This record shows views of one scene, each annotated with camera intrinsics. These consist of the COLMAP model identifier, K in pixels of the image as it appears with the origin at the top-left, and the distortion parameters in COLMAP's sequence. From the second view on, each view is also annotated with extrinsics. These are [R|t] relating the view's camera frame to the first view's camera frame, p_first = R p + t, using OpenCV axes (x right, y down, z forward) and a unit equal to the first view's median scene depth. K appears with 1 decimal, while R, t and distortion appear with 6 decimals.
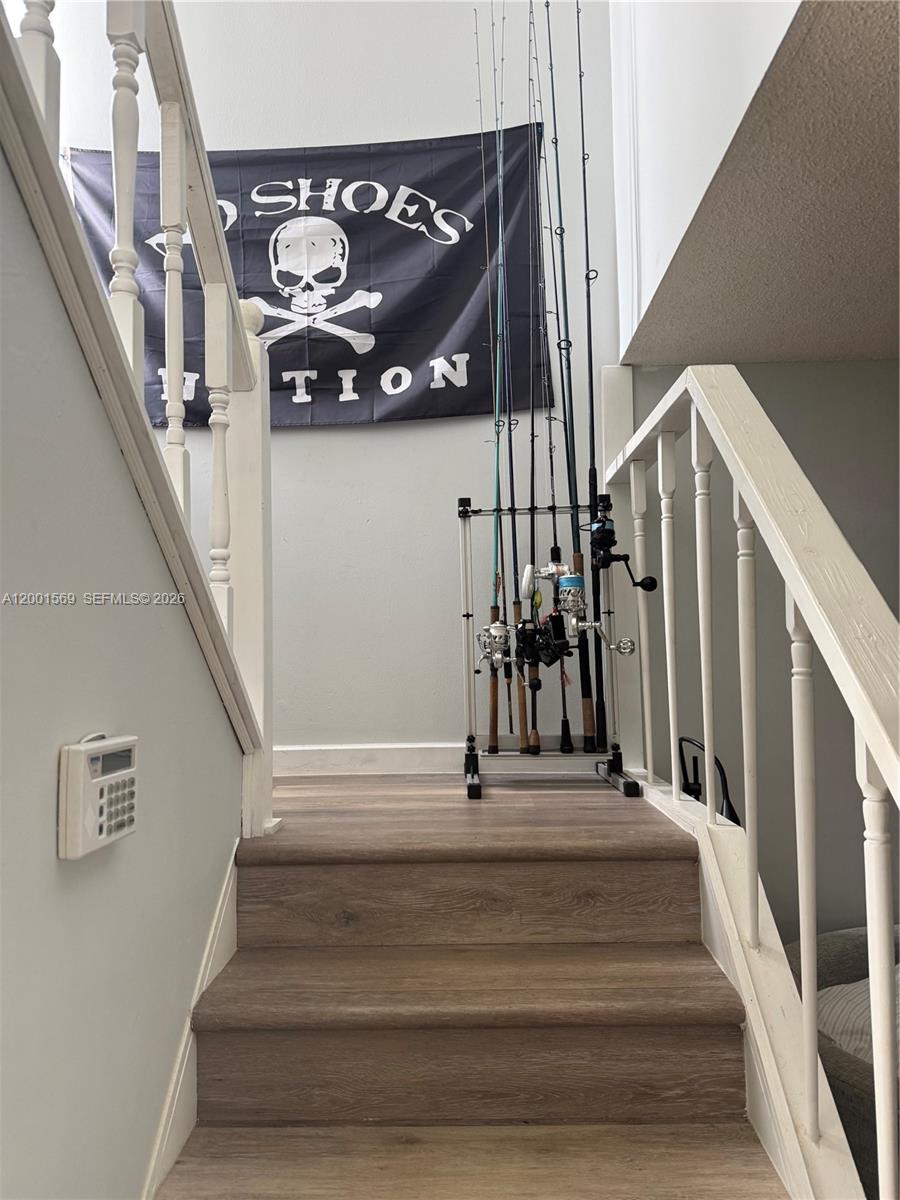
lens RADIAL K [[851.0, 0, 447.6], [0, 851.0, 597.1], [0, 0, 1]] dist [0.025358, -0.035421]
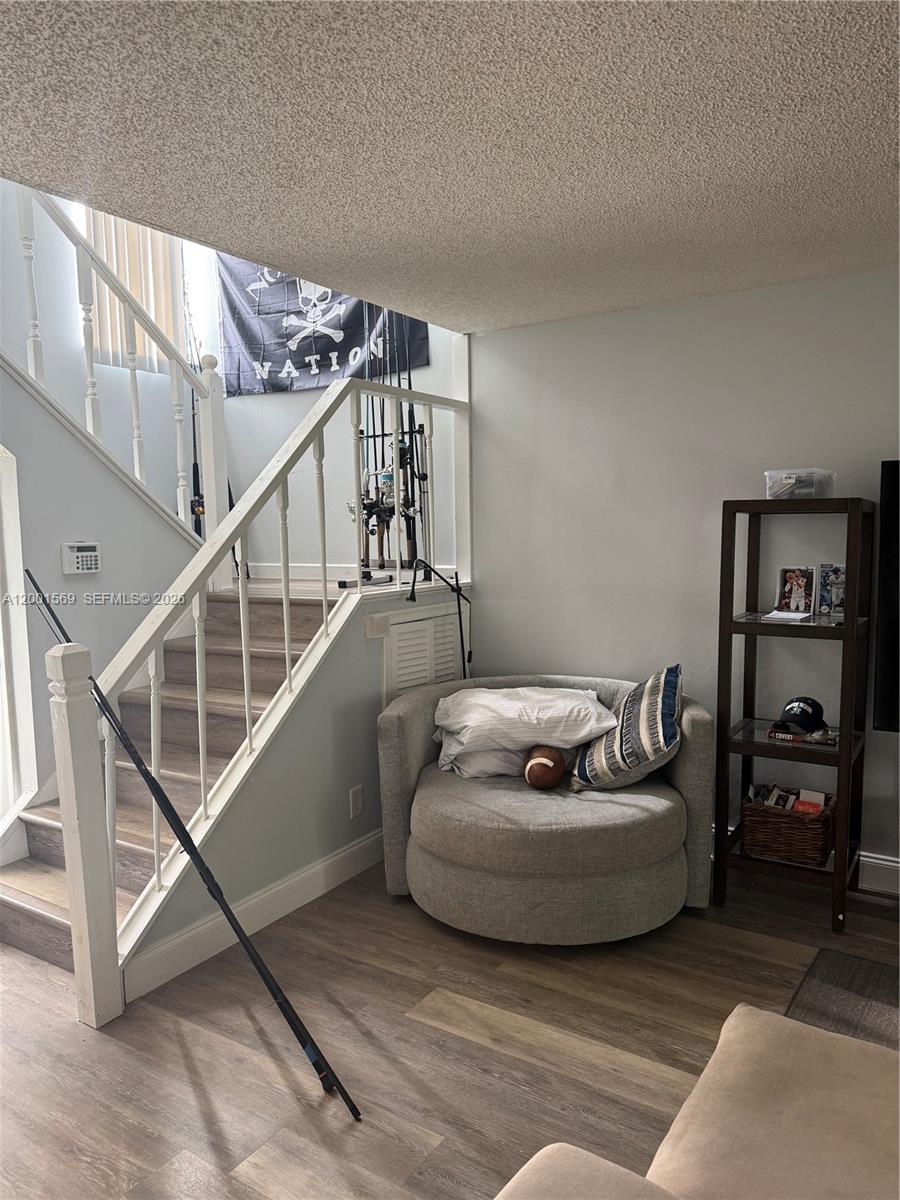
lens RADIAL K [[851.0, 0, 453.3], [0, 851.0, 604.0], [0, 0, 1]] dist [0.025358, -0.035421]
pose [[0.861988, 0.049093, -0.504547, 1.014659], [0.041672, 0.985069, 0.167043, -0.038375], [0.505214, -0.165015, 0.847071, -0.456043]]
